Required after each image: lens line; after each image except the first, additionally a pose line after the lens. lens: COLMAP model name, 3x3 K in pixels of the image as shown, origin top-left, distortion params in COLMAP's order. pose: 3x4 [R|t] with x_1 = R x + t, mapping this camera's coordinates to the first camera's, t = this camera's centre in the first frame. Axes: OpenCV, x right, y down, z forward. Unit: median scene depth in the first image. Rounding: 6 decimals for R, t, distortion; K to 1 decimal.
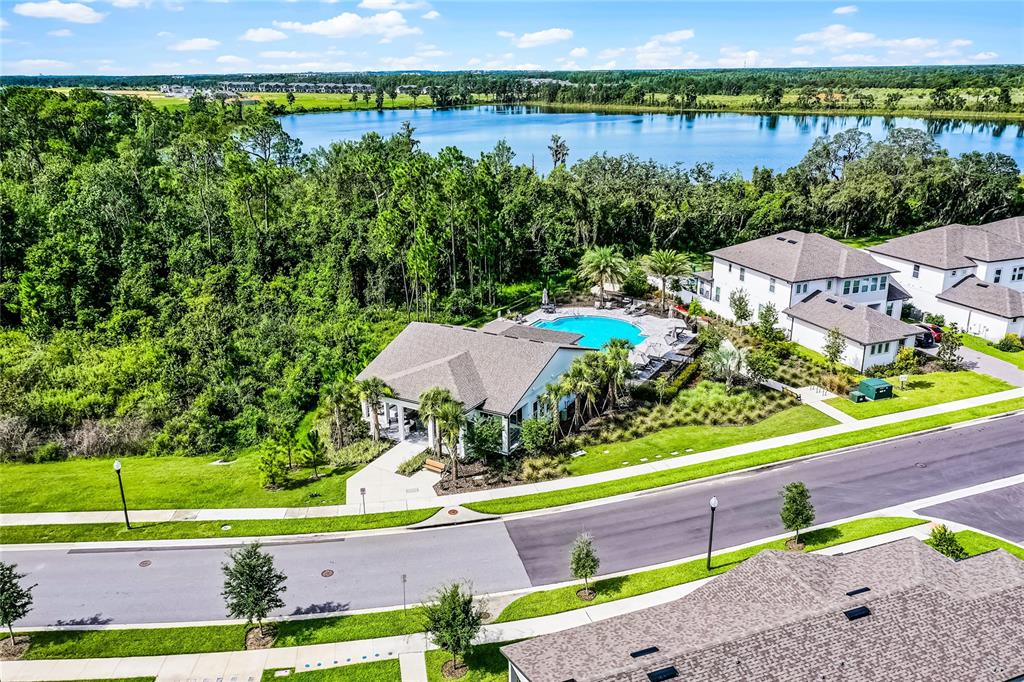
lens RADIAL K [[800.7, 0, 512.0], [0, 800.7, 341.0], [0, 0, 1]] dist [-0.006682, -0.001209]
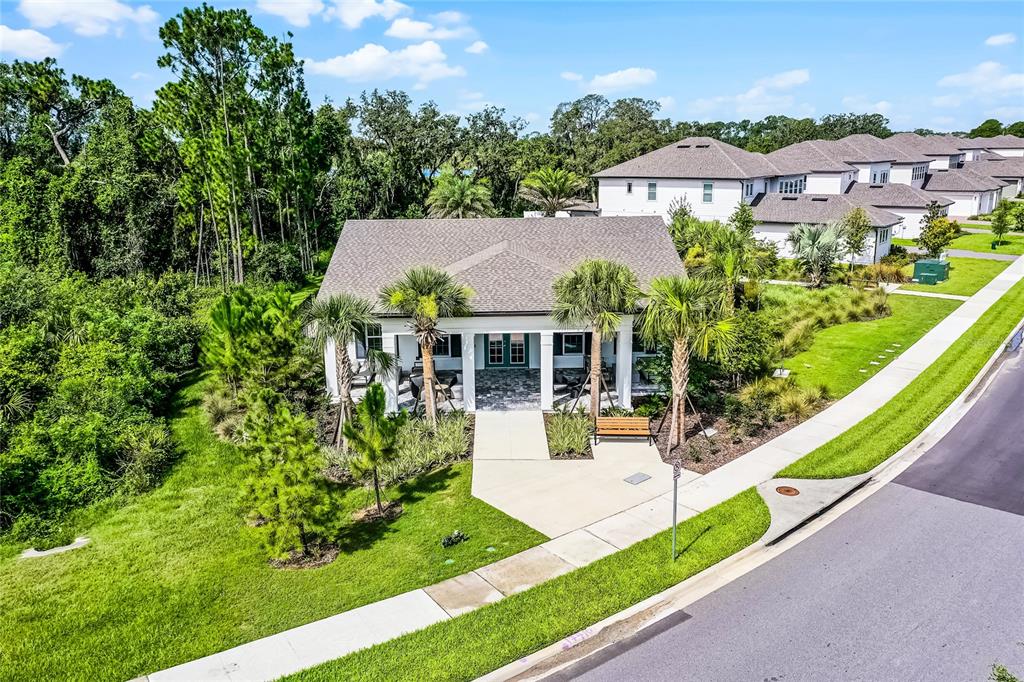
lens RADIAL K [[800.7, 0, 512.0], [0, 800.7, 341.0], [0, 0, 1]] dist [-0.006682, -0.001209]
pose [[0.854175, -0.120469, 0.505838, -0.245378], [0.168615, 0.984398, -0.050288, 0.077866], [-0.491888, 0.128246, 0.861161, 0.410096]]
